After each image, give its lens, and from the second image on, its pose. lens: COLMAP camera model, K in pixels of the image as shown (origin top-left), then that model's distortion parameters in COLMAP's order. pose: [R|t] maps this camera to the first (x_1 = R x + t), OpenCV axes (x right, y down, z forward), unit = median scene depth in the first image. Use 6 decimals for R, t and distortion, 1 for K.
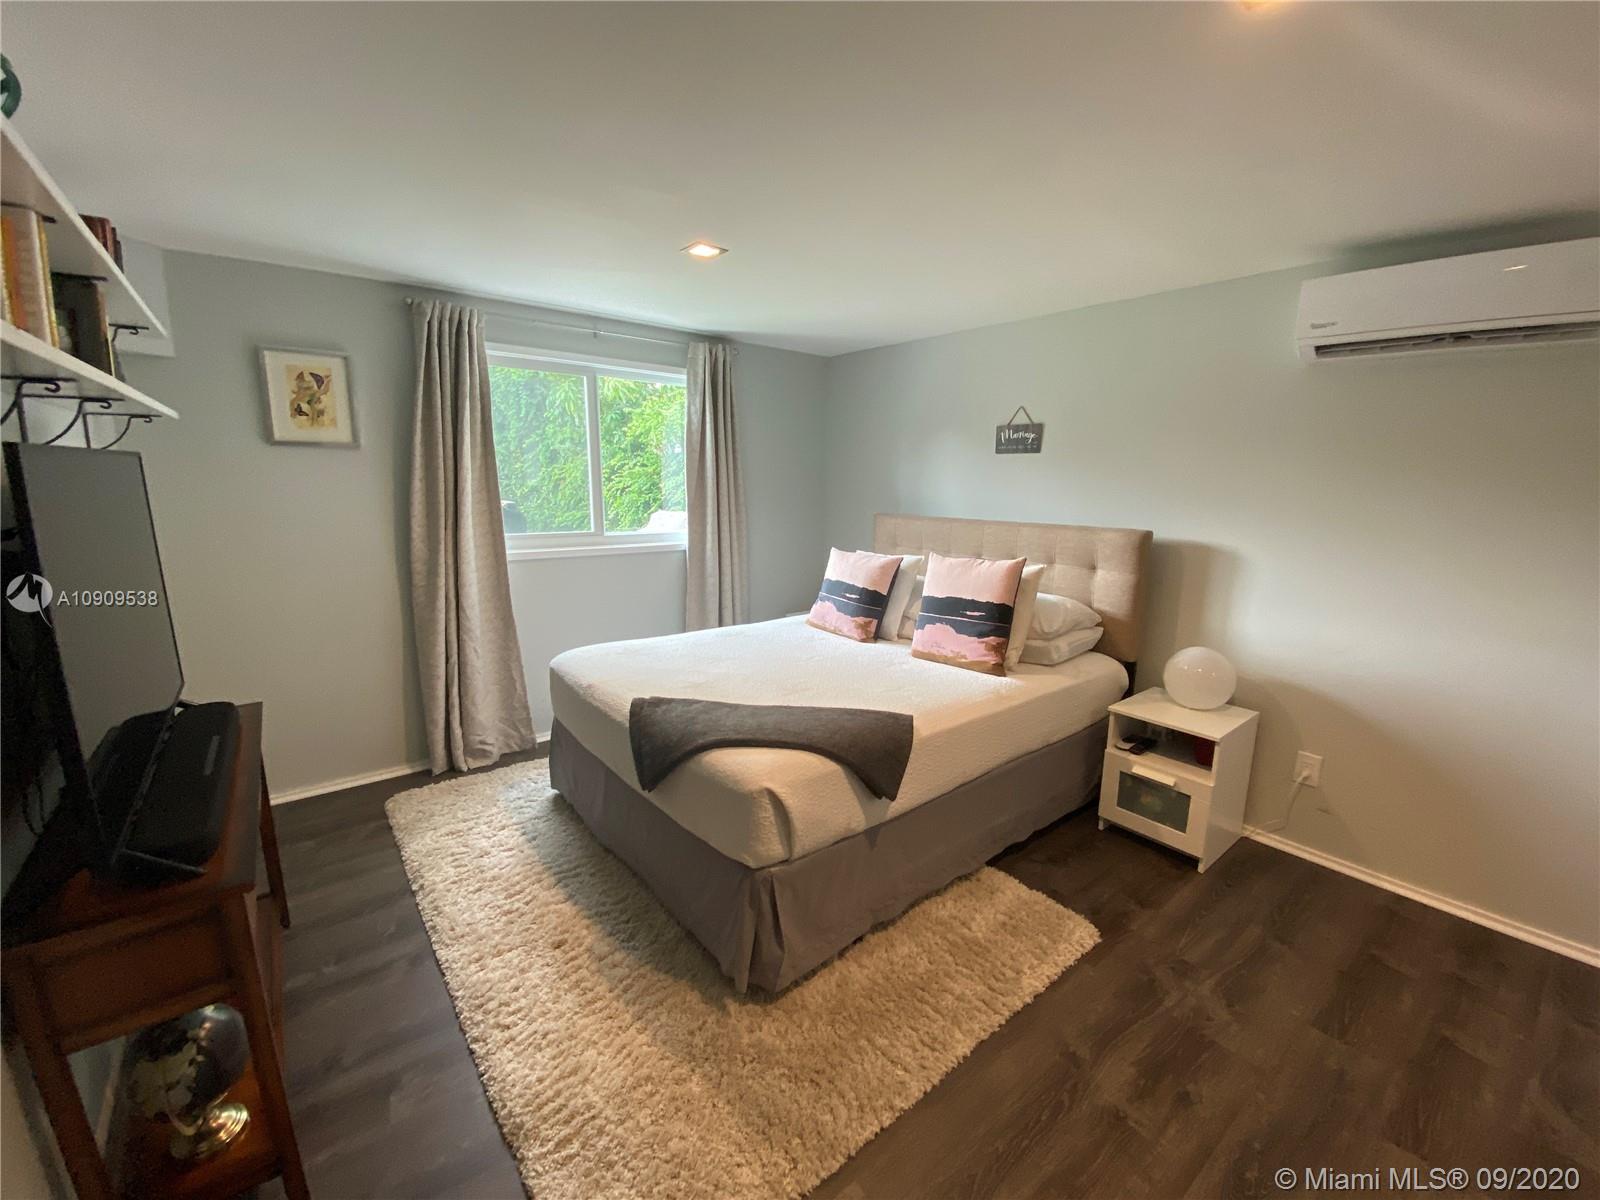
lens RADIAL K [[640.6, 0, 796.5], [0, 640.6, 603.0], [0, 0, 1]] dist [0.005288, -0.009894]
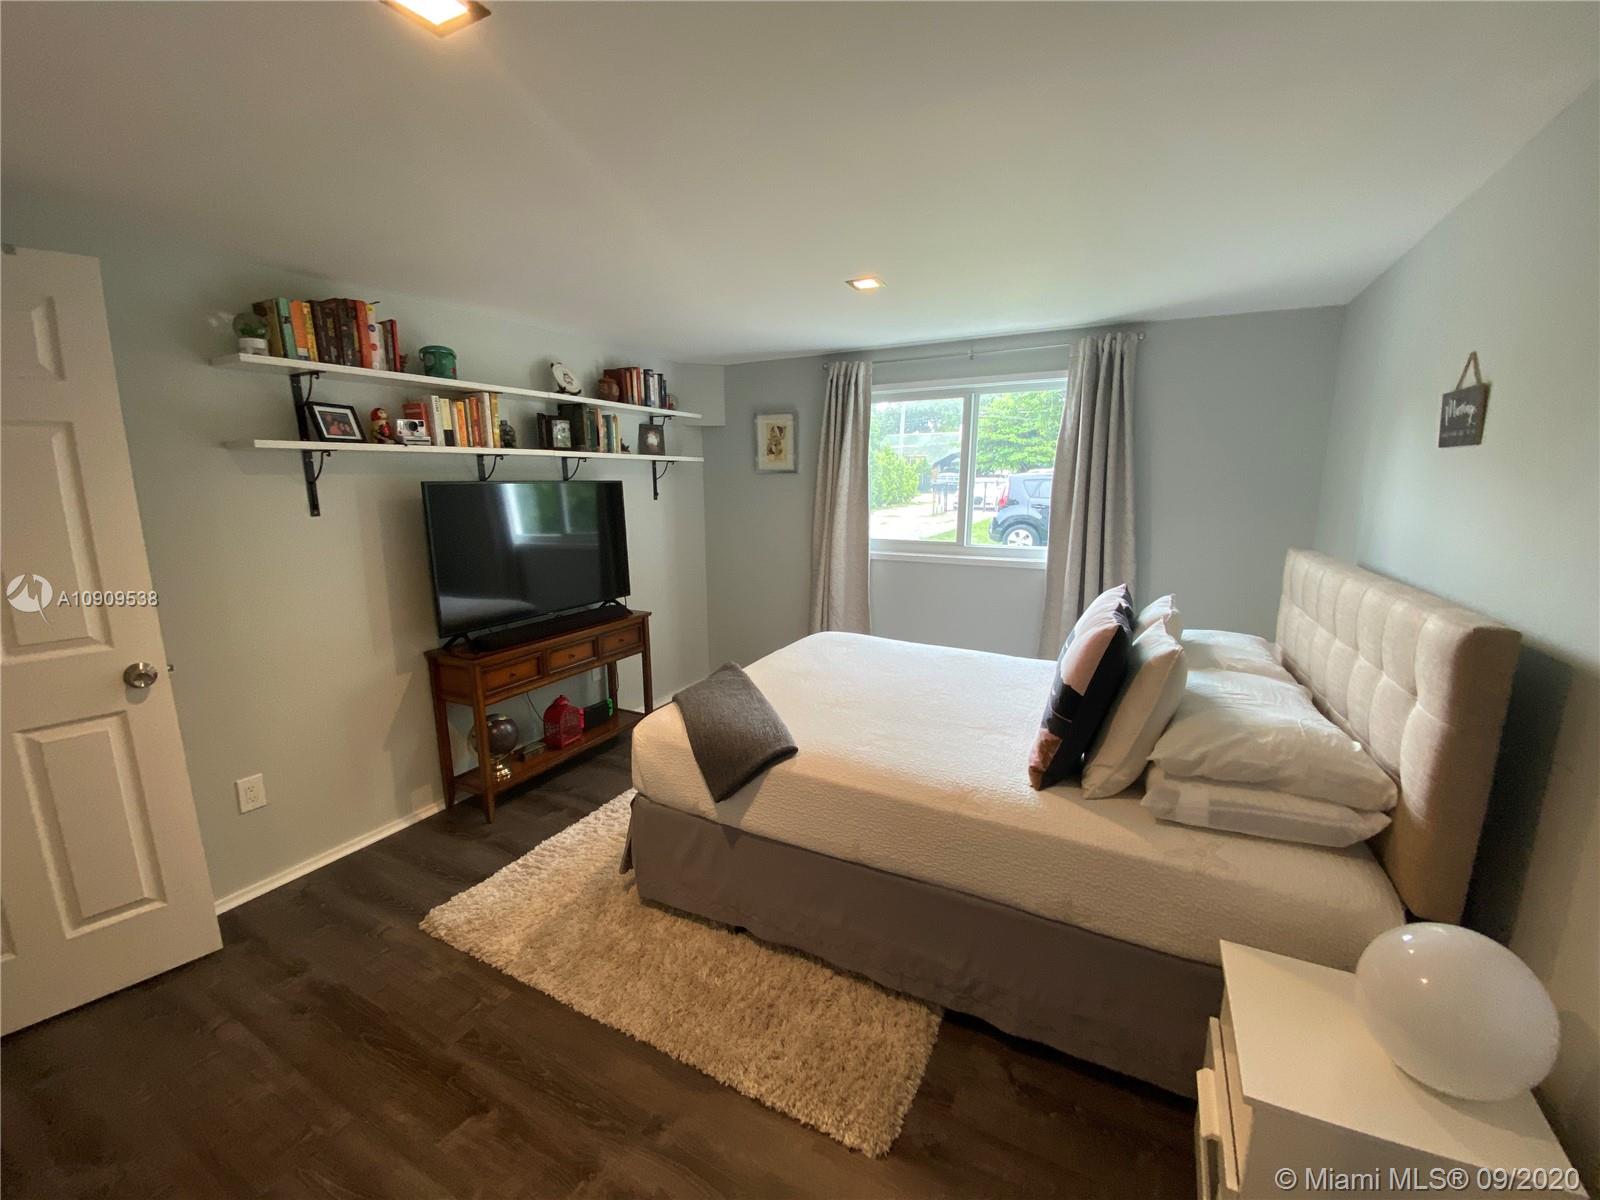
lens RADIAL K [[640.6, 0, 807.5], [0, 640.6, 600.4], [0, 0, 1]] dist [0.005288, -0.009894]
pose [[0.411184, 0.154949, -0.898287, 0.744374], [-0.165358, 0.981776, 0.093659, -0.097773], [0.896429, 0.110028, 0.429312, 0.431439]]
